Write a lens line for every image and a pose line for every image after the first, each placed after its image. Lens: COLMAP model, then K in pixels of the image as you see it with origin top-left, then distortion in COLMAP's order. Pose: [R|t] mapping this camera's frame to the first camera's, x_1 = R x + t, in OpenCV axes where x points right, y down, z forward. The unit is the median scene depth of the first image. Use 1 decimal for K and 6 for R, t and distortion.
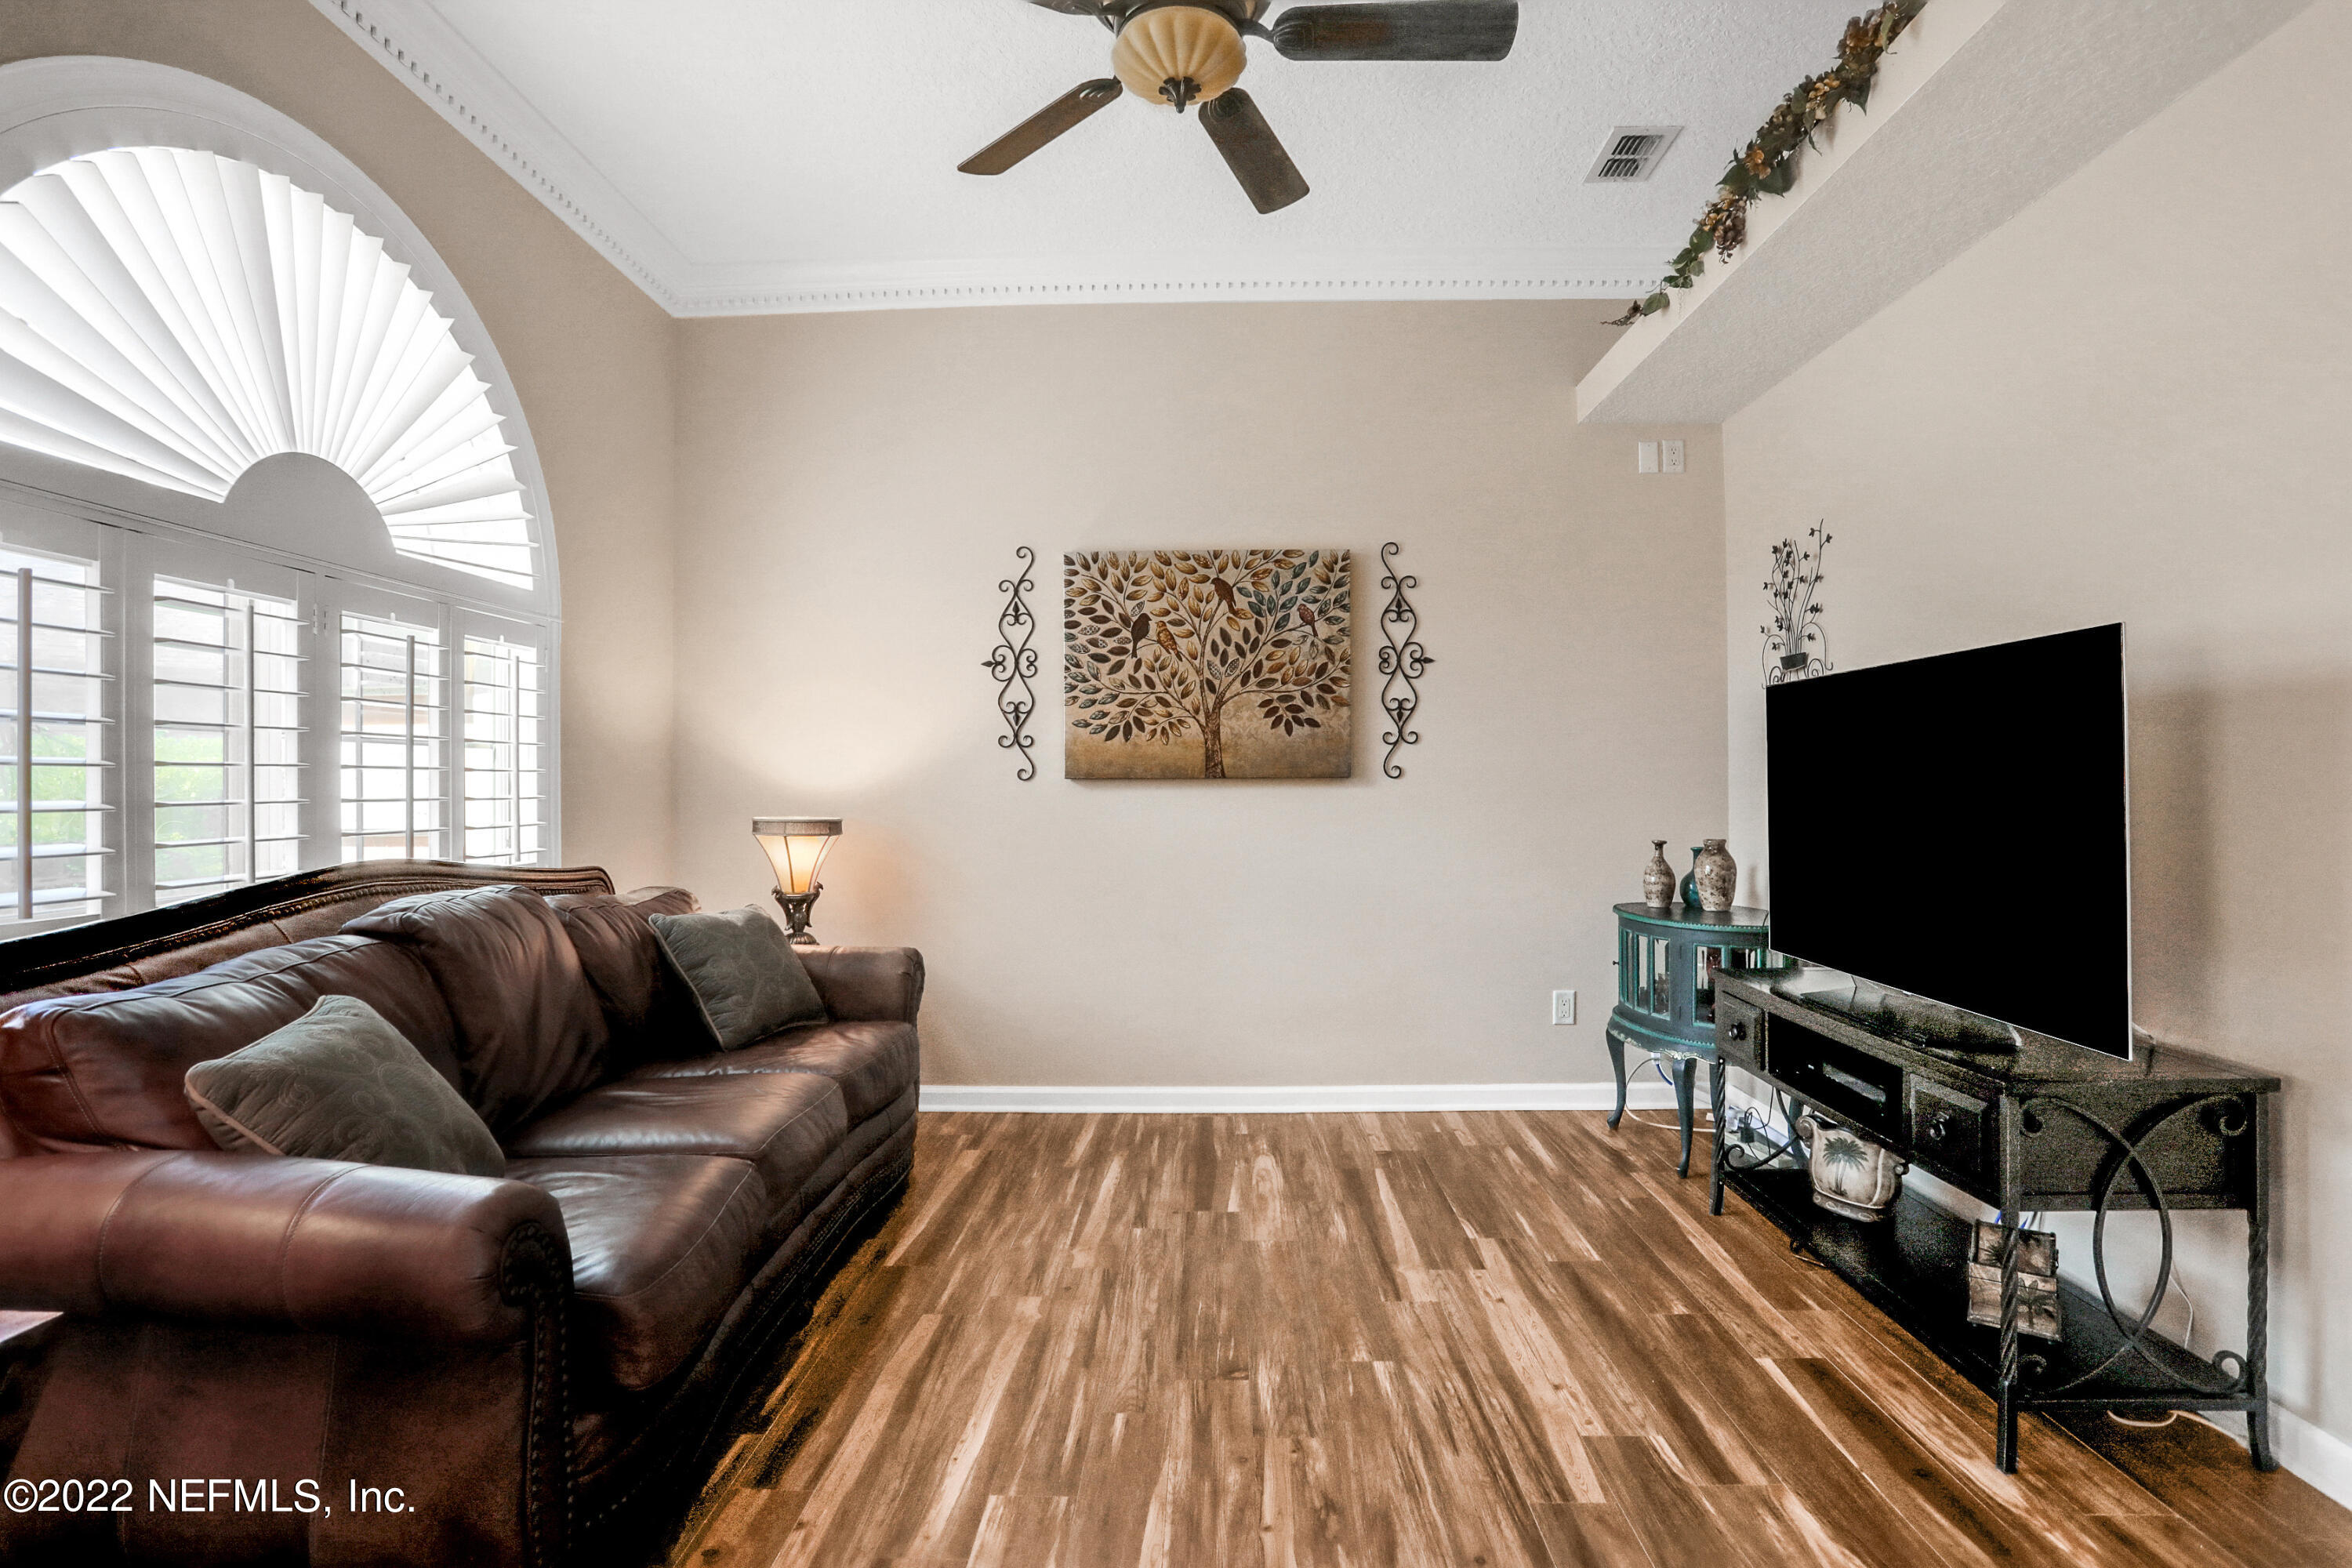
lens RADIAL K [[1163.4, 0, 1176.0], [0, 1163.4, 784.0], [0, 0, 1]] dist [-0.065431, 0.022104]
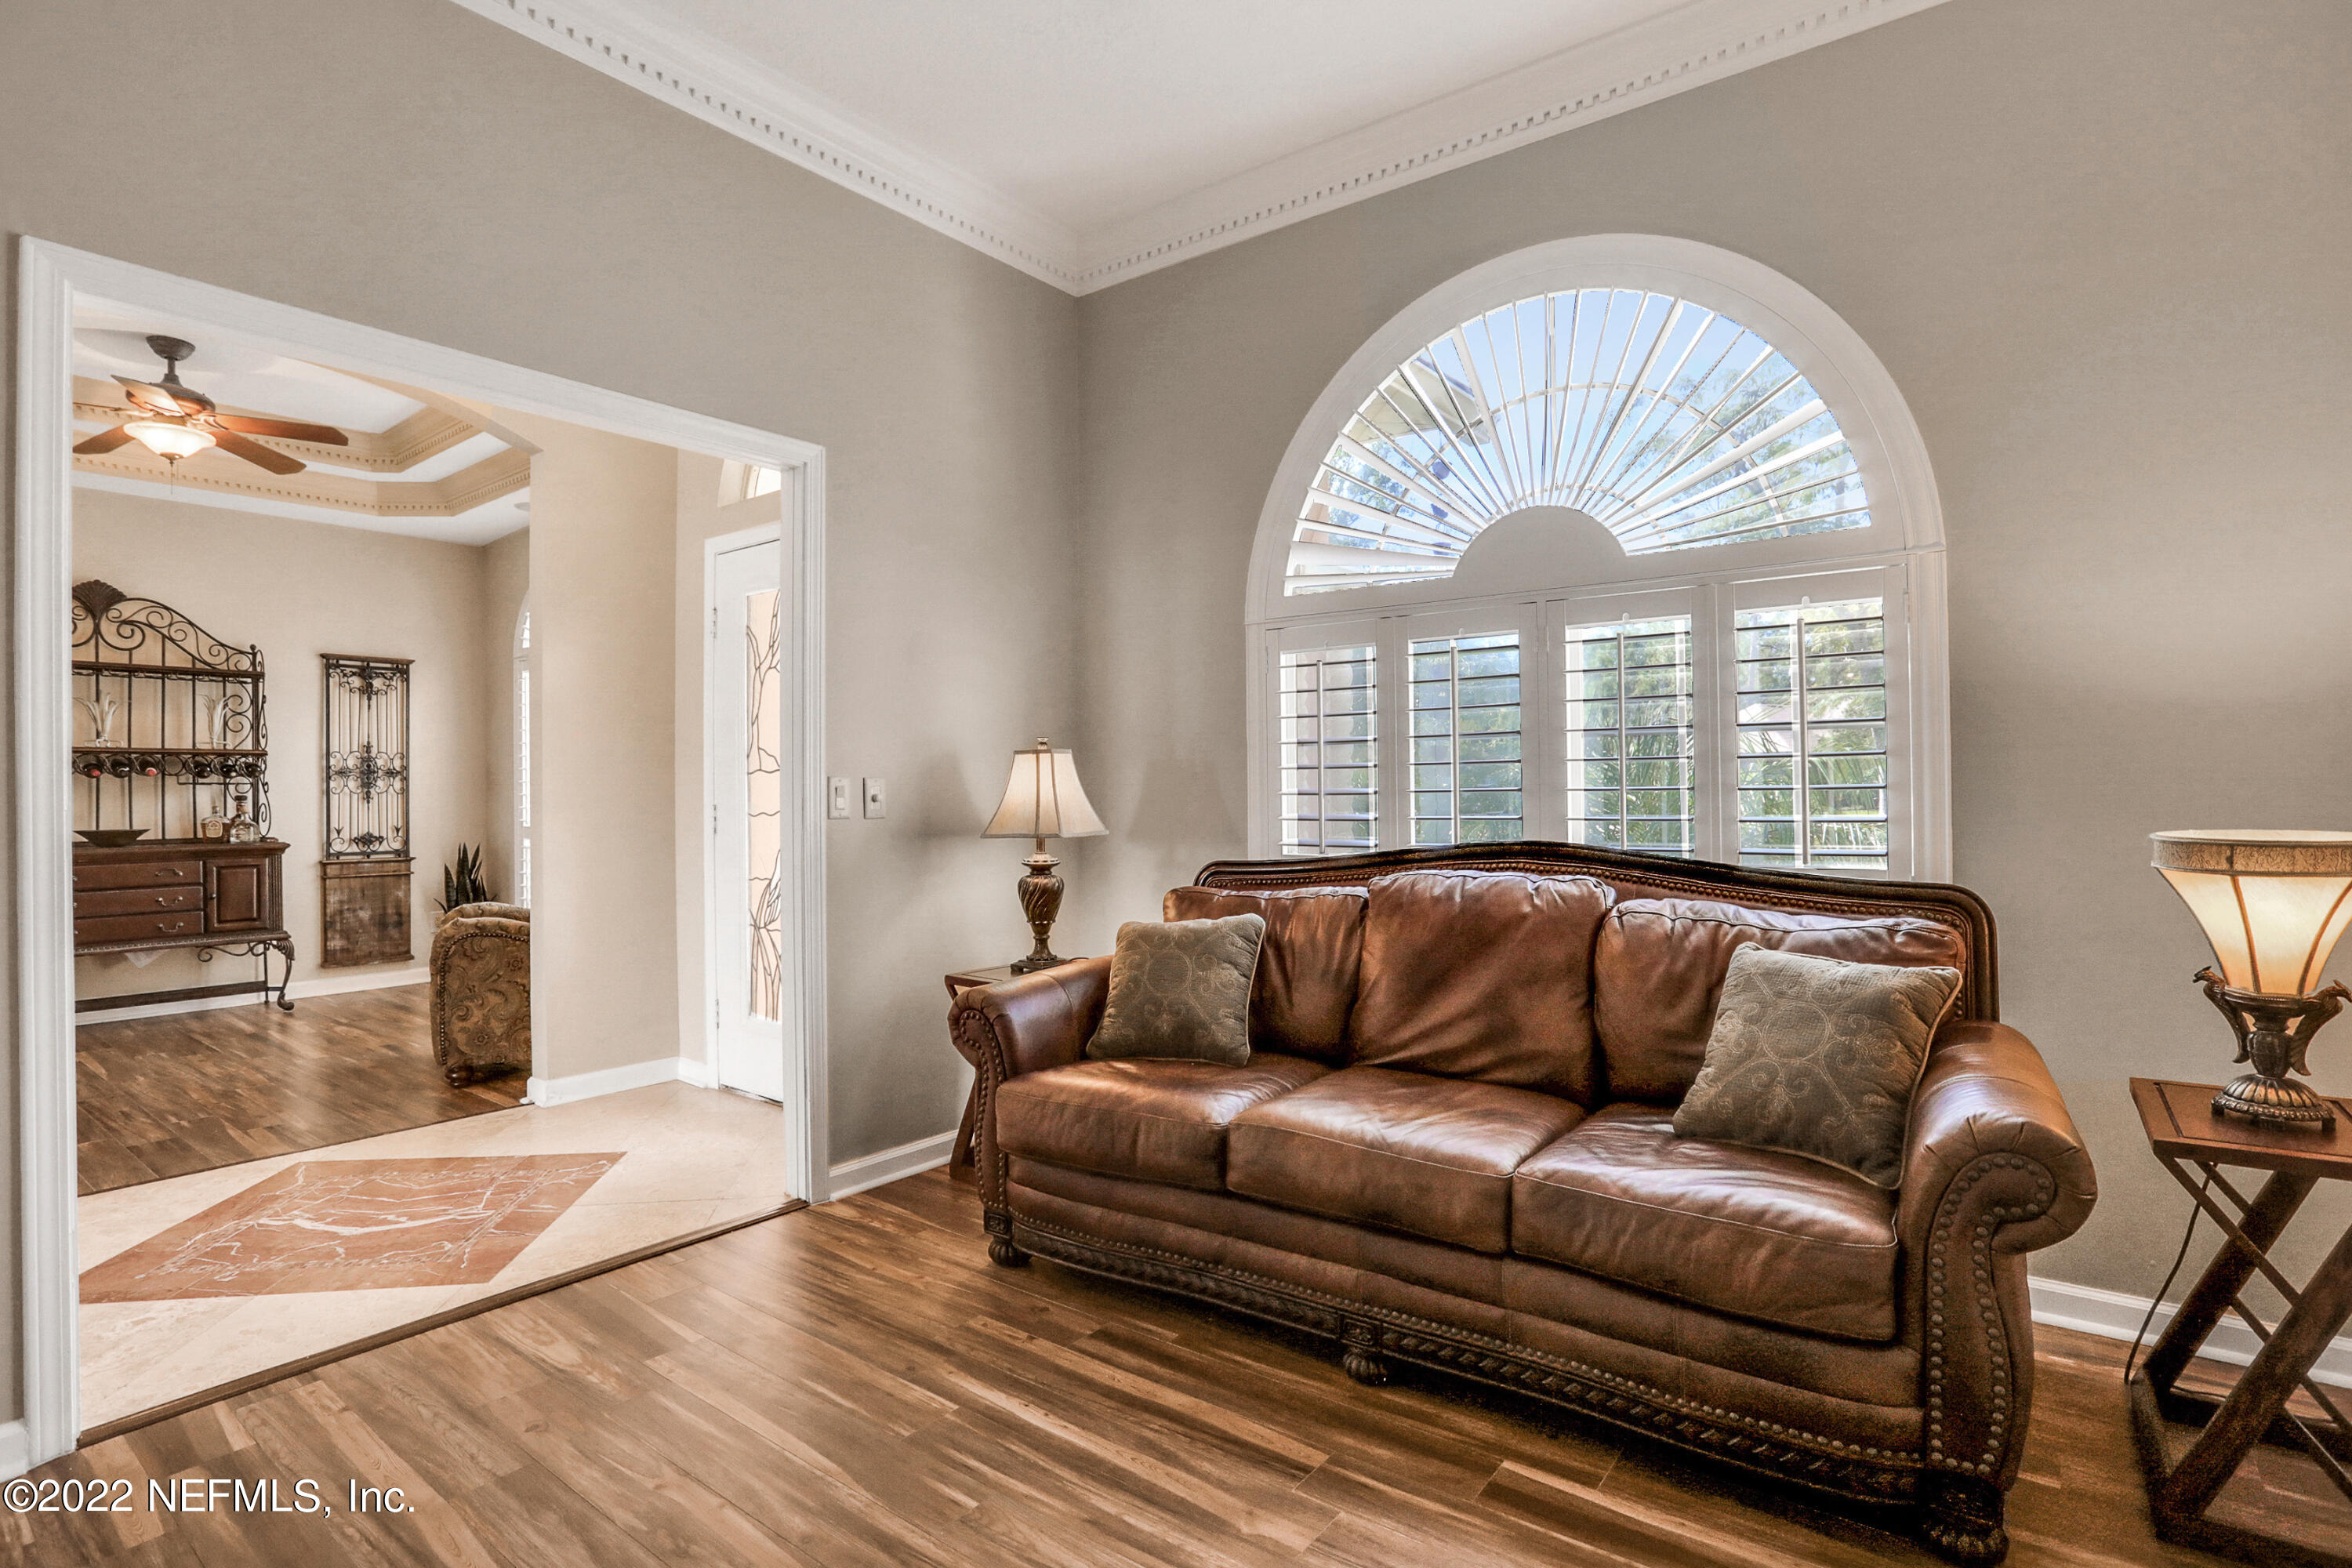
lens RADIAL K [[1163.4, 0, 1176.0], [0, 1163.4, 784.0], [0, 0, 1]] dist [-0.065431, 0.022104]
pose [[-0.580715, 0.016122, -0.813947, 0.312708], [0.016775, 0.999829, 0.007835, -0.005315], [0.813934, -0.009103, -0.580886, 0.907004]]
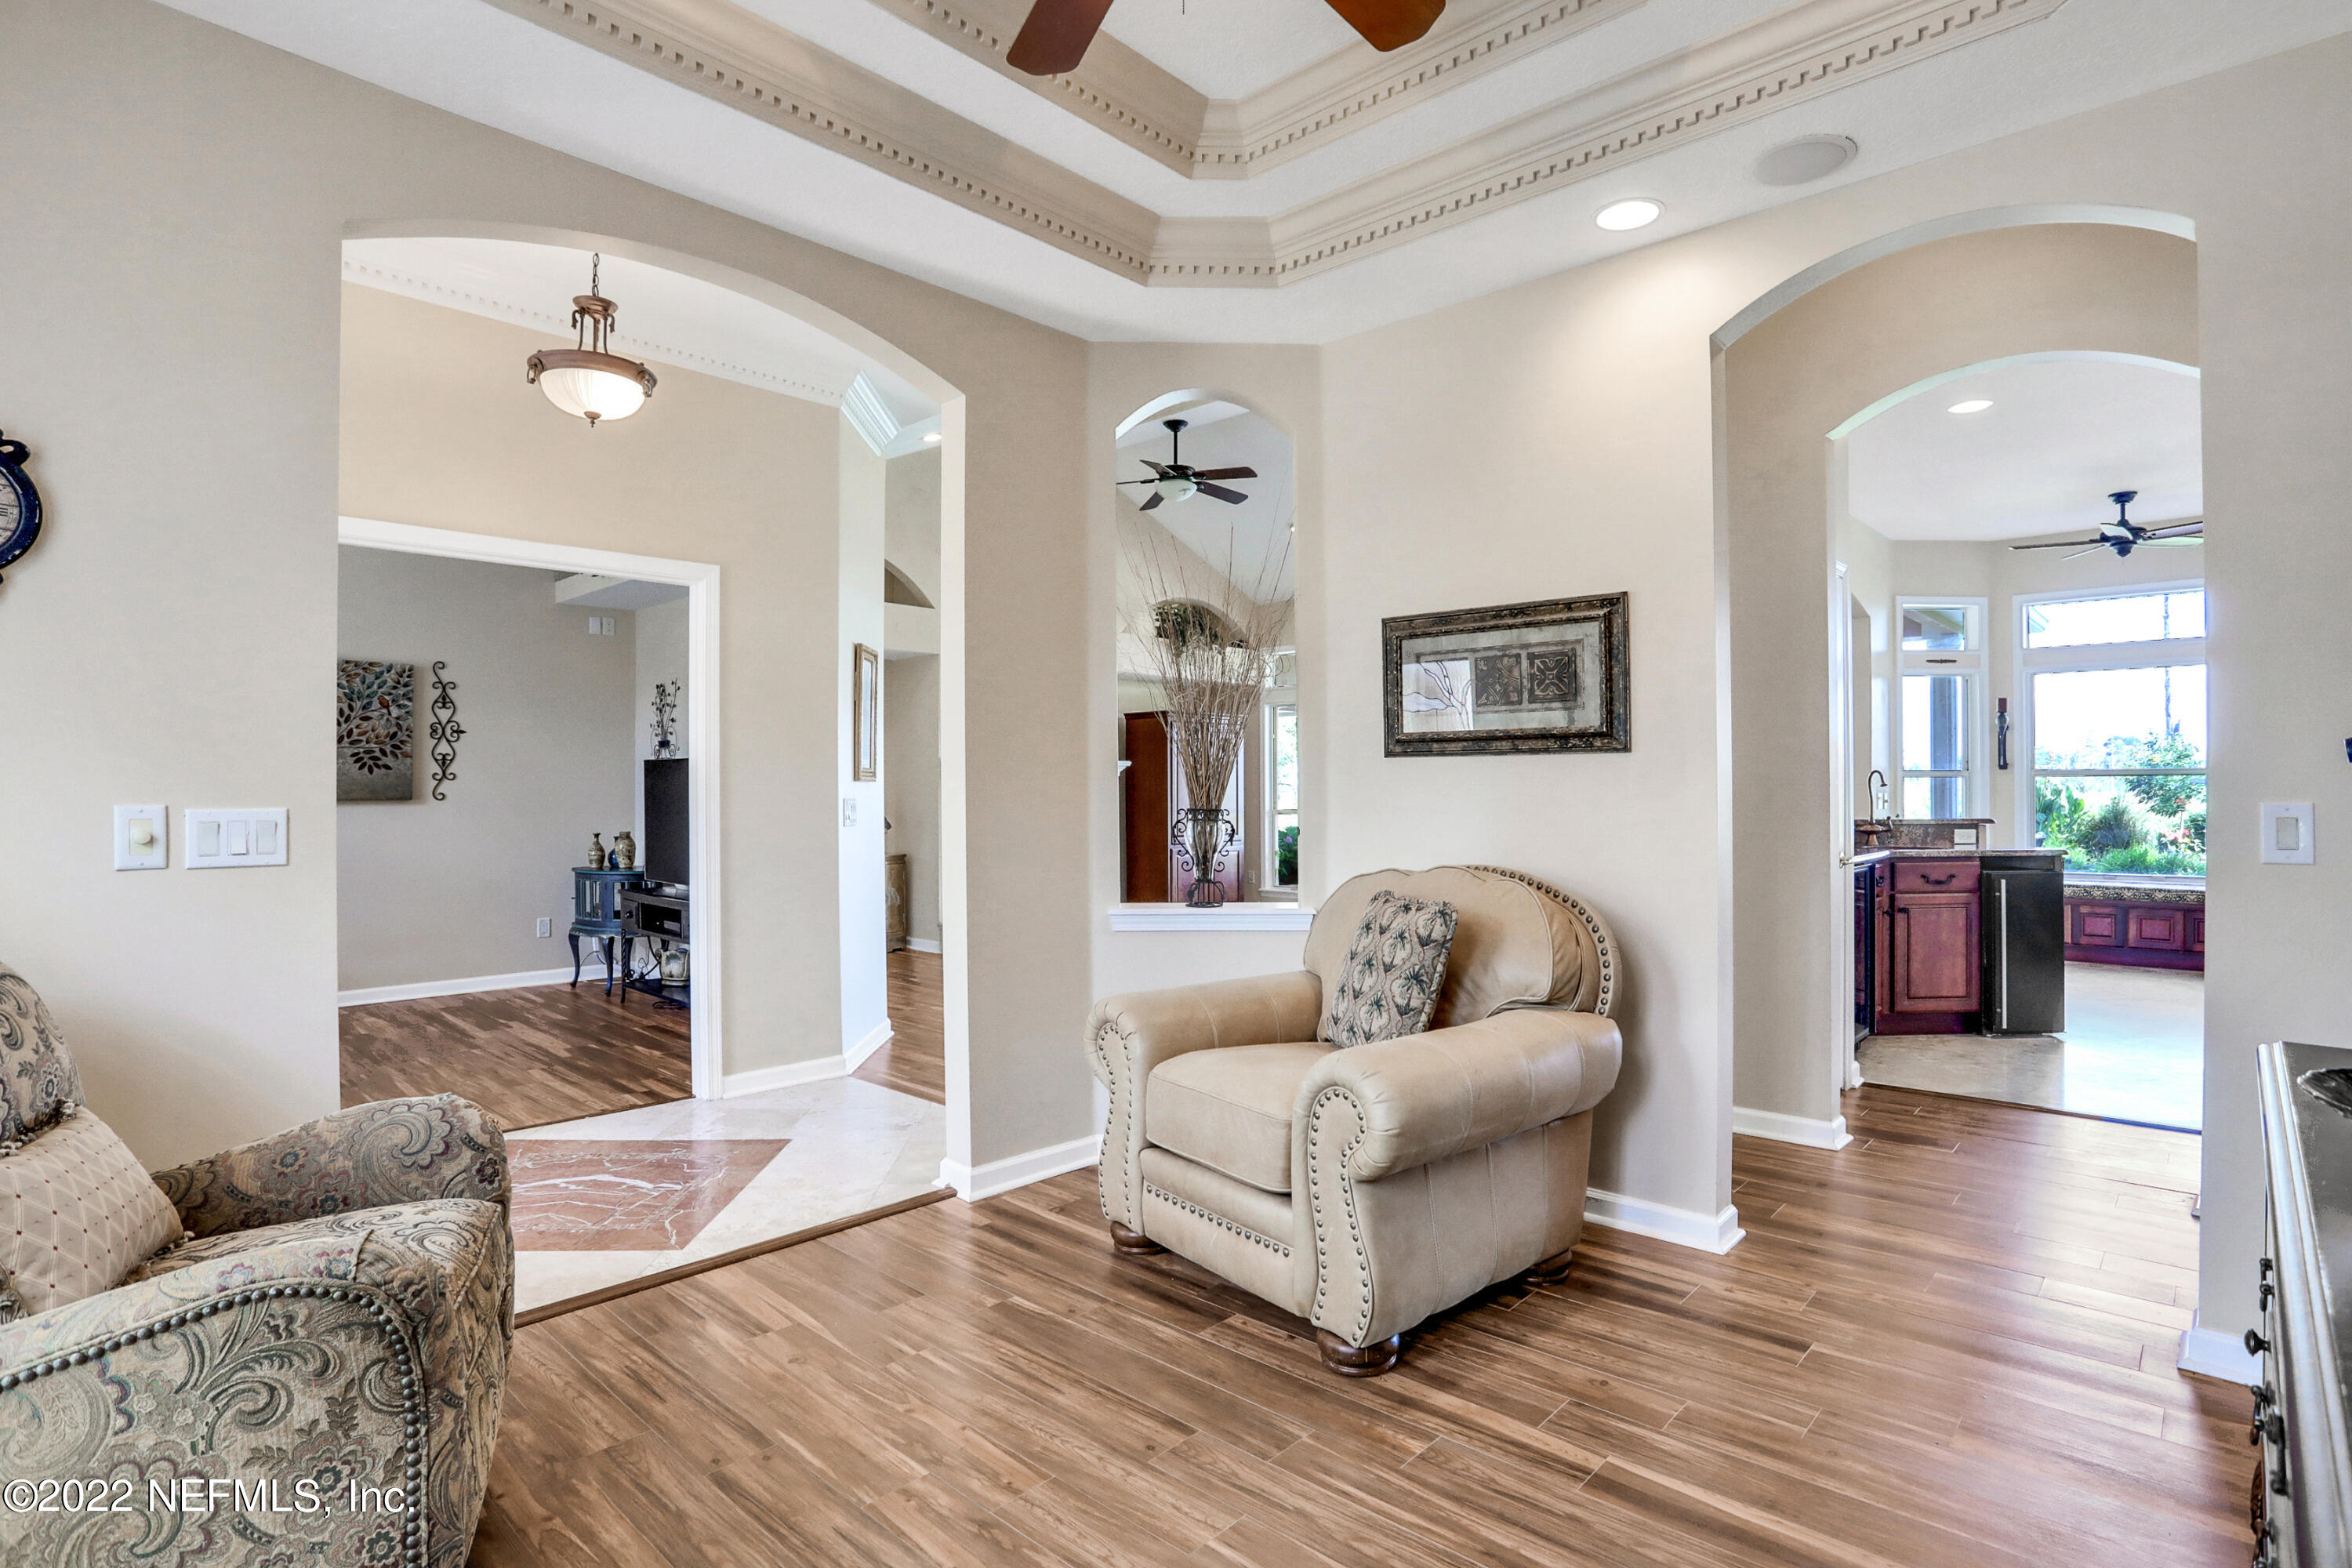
lens RADIAL K [[1163.4, 0, 1176.0], [0, 1163.4, 784.0], [0, 0, 1]] dist [-0.065431, 0.022104]
pose [[0.656444, 0.012539, 0.754270, -0.419070], [-0.006129, 0.999917, -0.011289, -0.019353], [-0.754350, 0.002788, 0.656467, -1.060157]]
